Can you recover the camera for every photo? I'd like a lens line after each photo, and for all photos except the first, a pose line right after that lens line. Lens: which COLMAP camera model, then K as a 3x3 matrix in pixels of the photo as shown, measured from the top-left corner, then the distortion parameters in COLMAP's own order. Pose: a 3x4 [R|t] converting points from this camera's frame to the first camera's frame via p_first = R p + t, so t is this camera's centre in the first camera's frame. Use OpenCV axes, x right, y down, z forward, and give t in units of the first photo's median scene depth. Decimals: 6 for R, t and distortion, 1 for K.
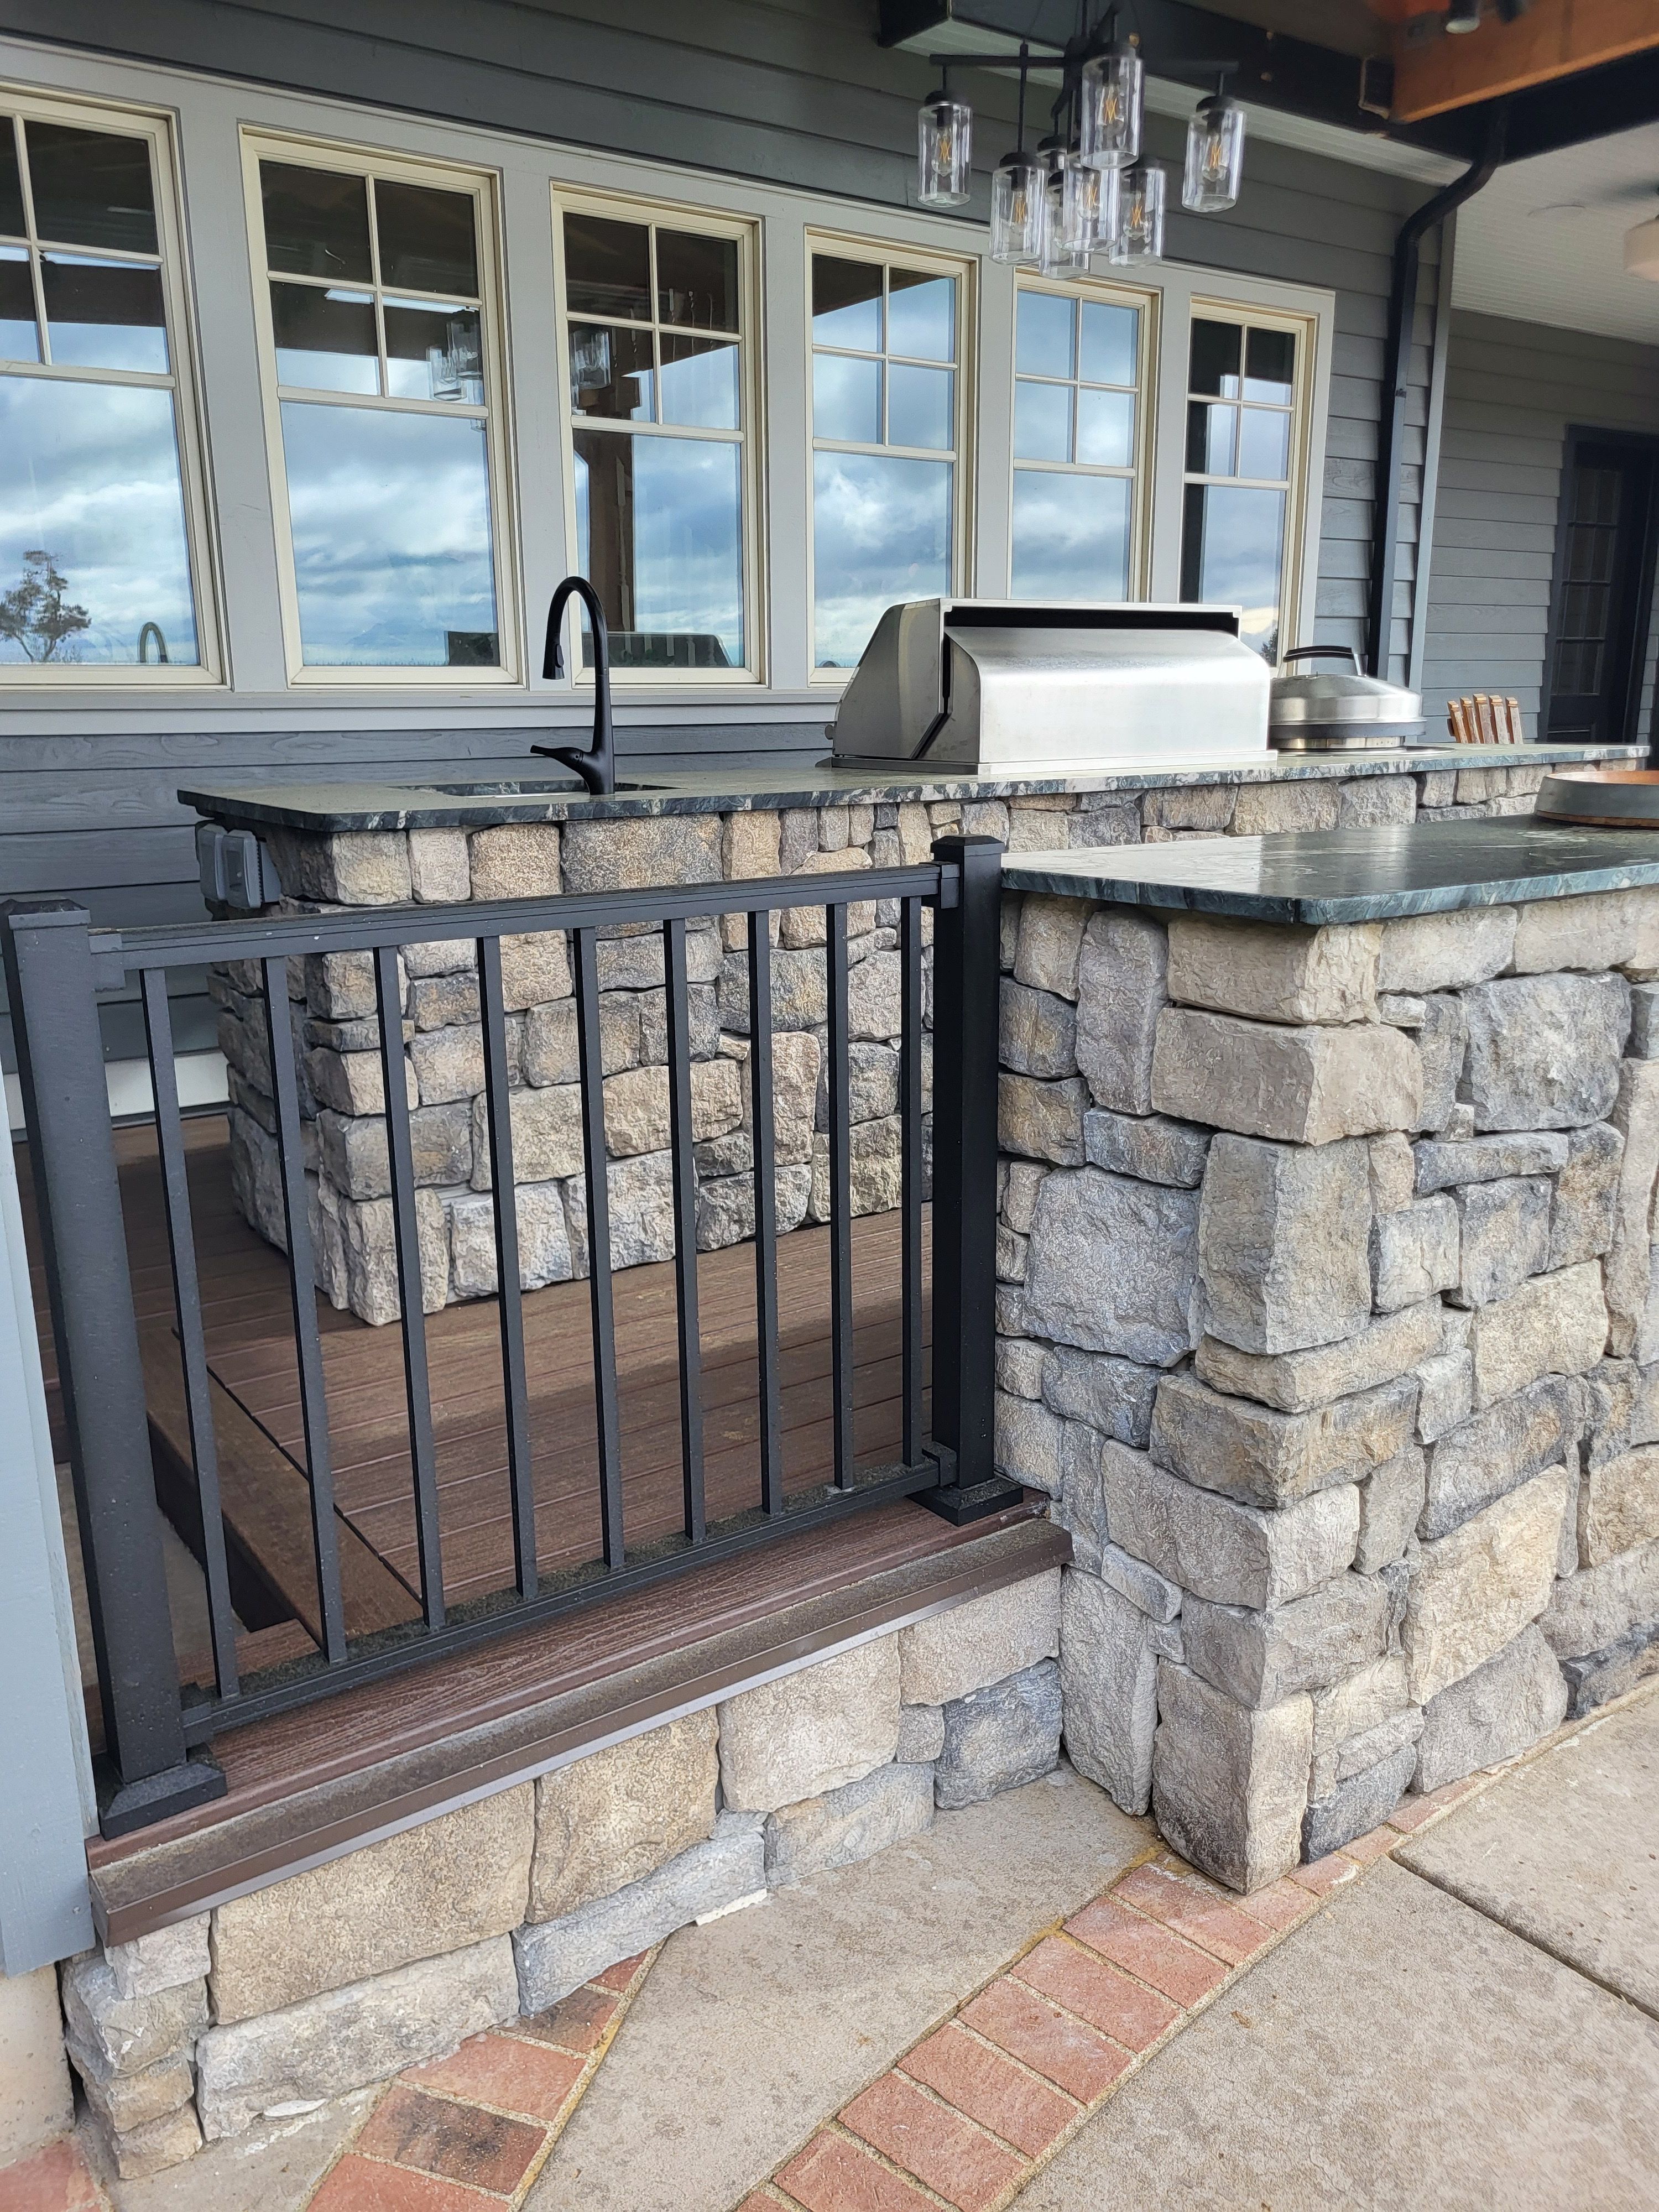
lens RADIAL K [[1688.1, 0, 833.2], [0, 1688.1, 1097.5], [0, 0, 1]] dist [0.028138, -0.007113]
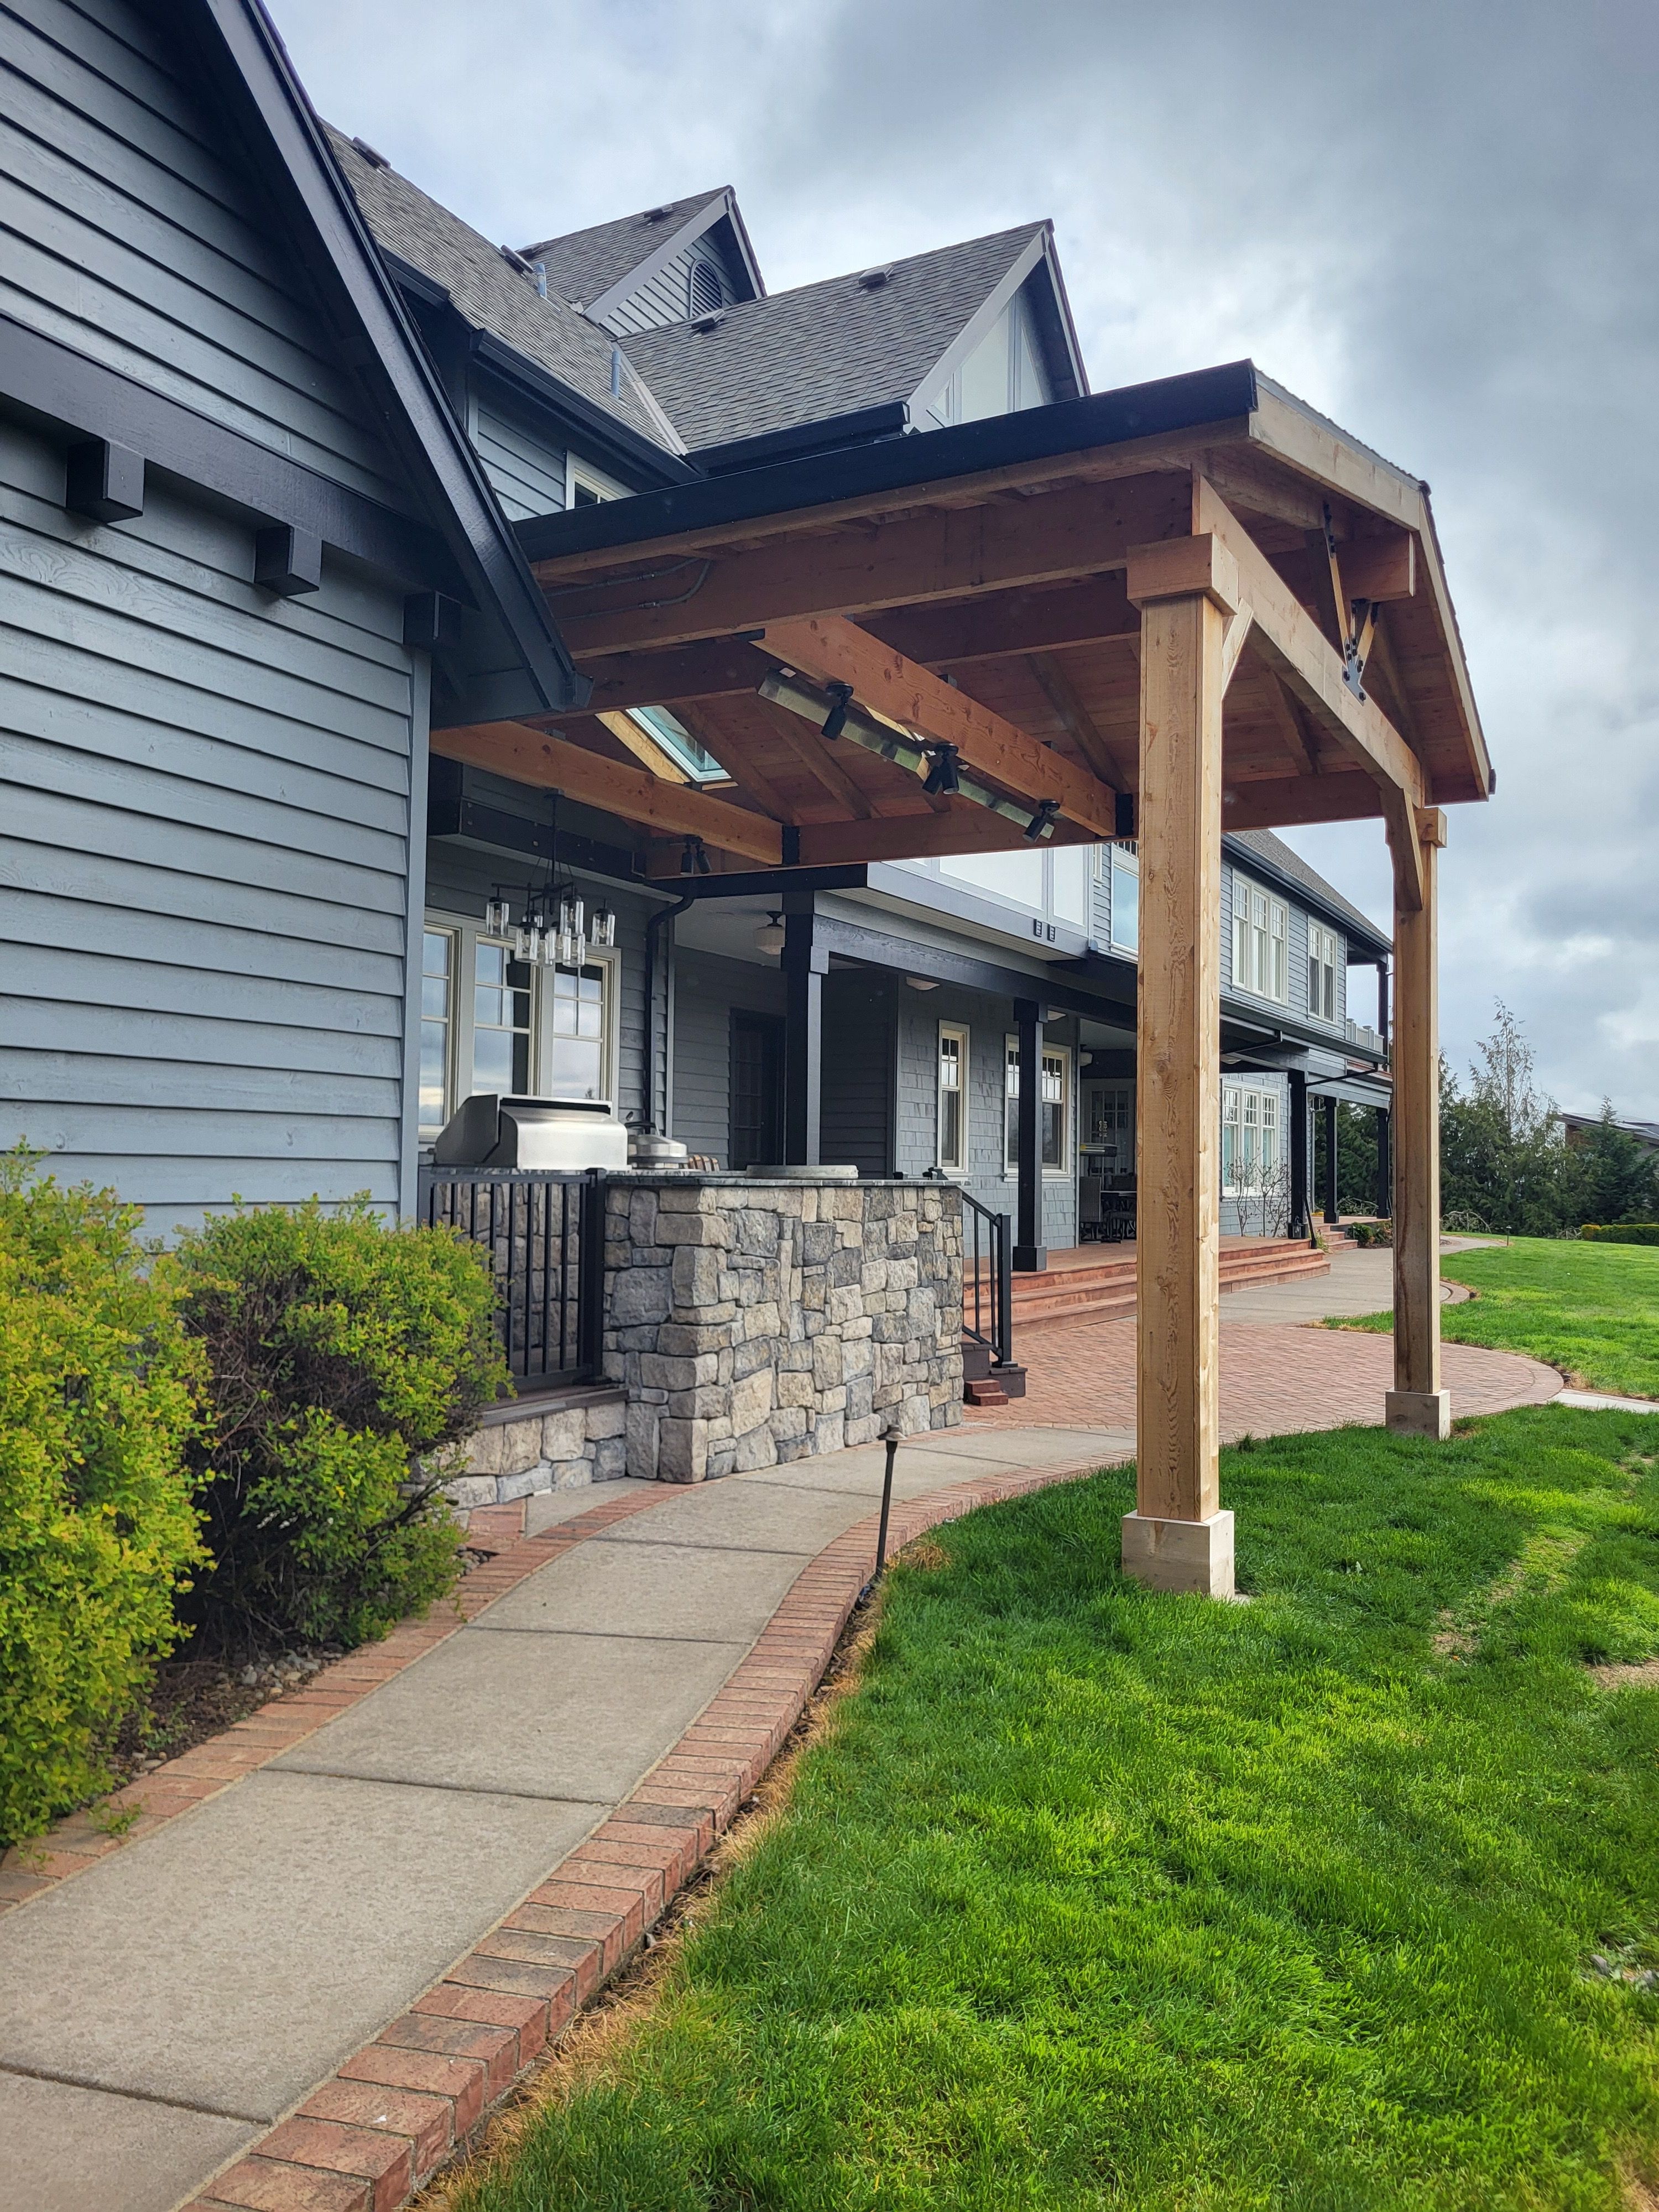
lens RADIAL K [[1688.1, 0, 833.6], [0, 1688.1, 1103.1], [0, 0, 1]] dist [0.028138, -0.007113]
pose [[0.895672, 0.038967, 0.443004, -0.958294], [0.083450, 0.963732, -0.253491, 0.592480], [-0.436815, 0.264013, 0.859936, -2.059817]]
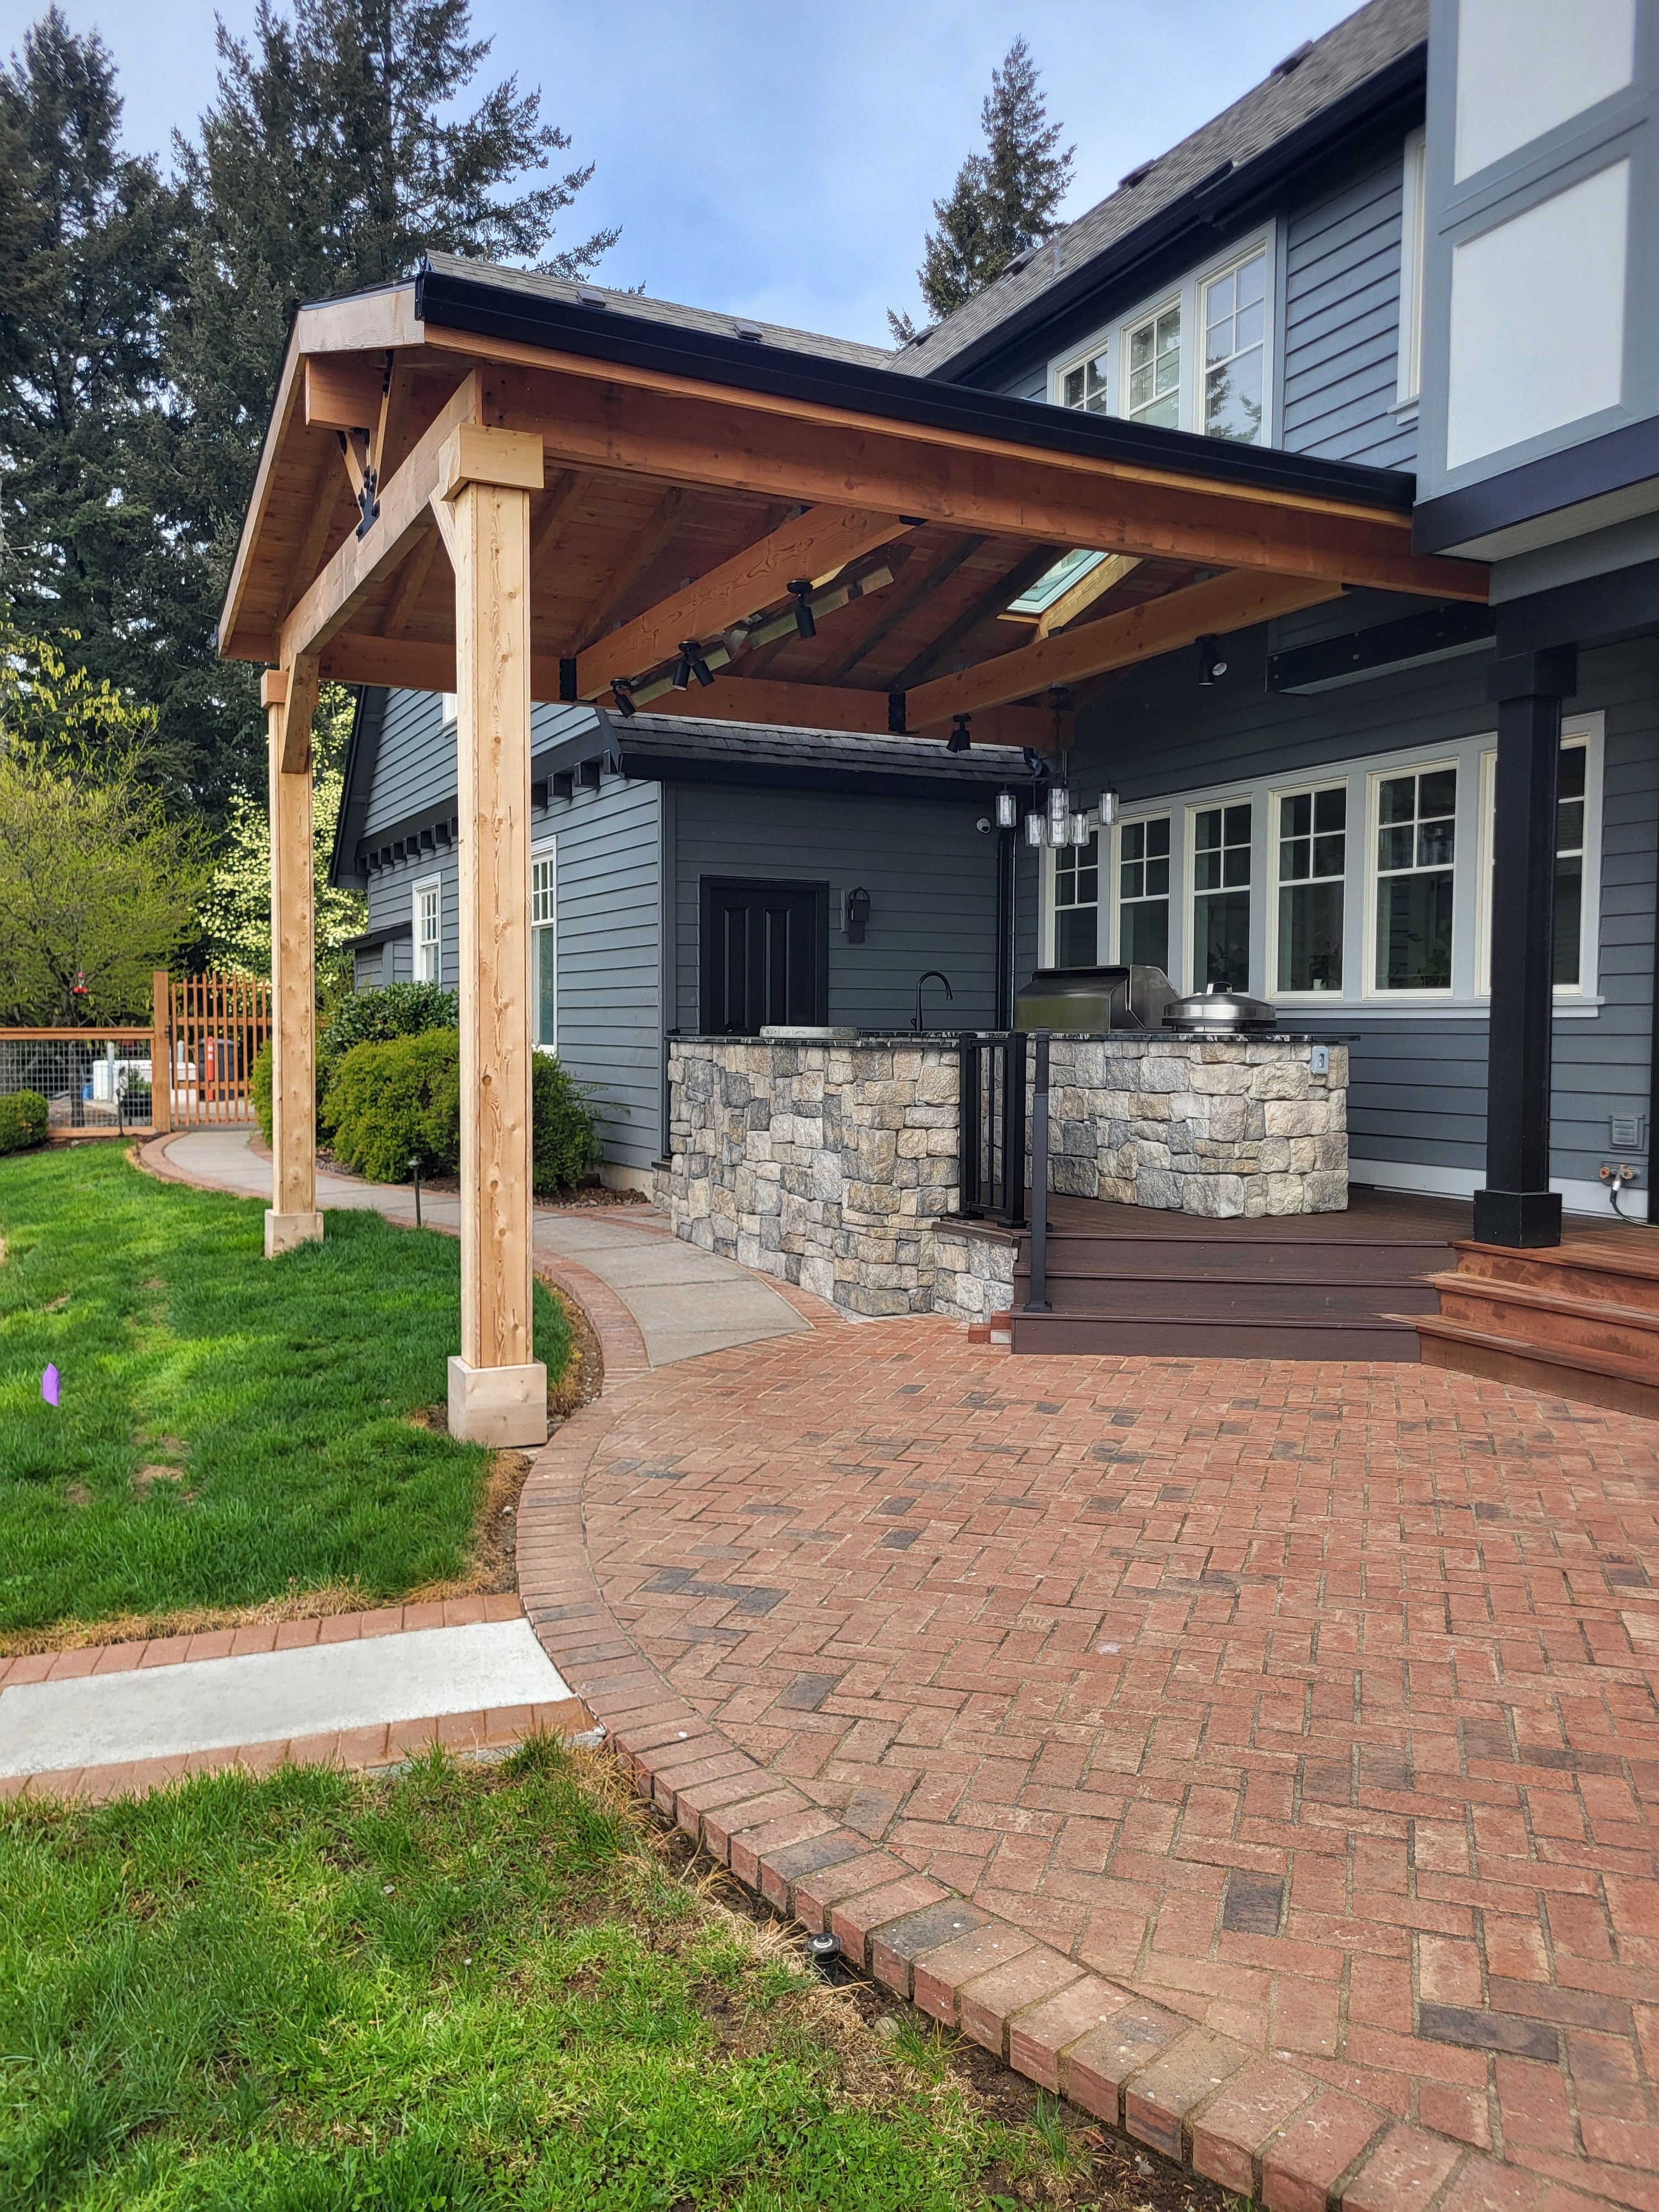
lens RADIAL K [[1688.1, 0, 832.6], [0, 1688.1, 1105.3], [0, 0, 1]] dist [0.028138, -0.007113]
pose [[-0.176609, 0.054268, -0.982784, 4.758394], [-0.228739, 0.968880, 0.094606, -0.443154], [0.957334, 0.241509, -0.158700, 1.960688]]
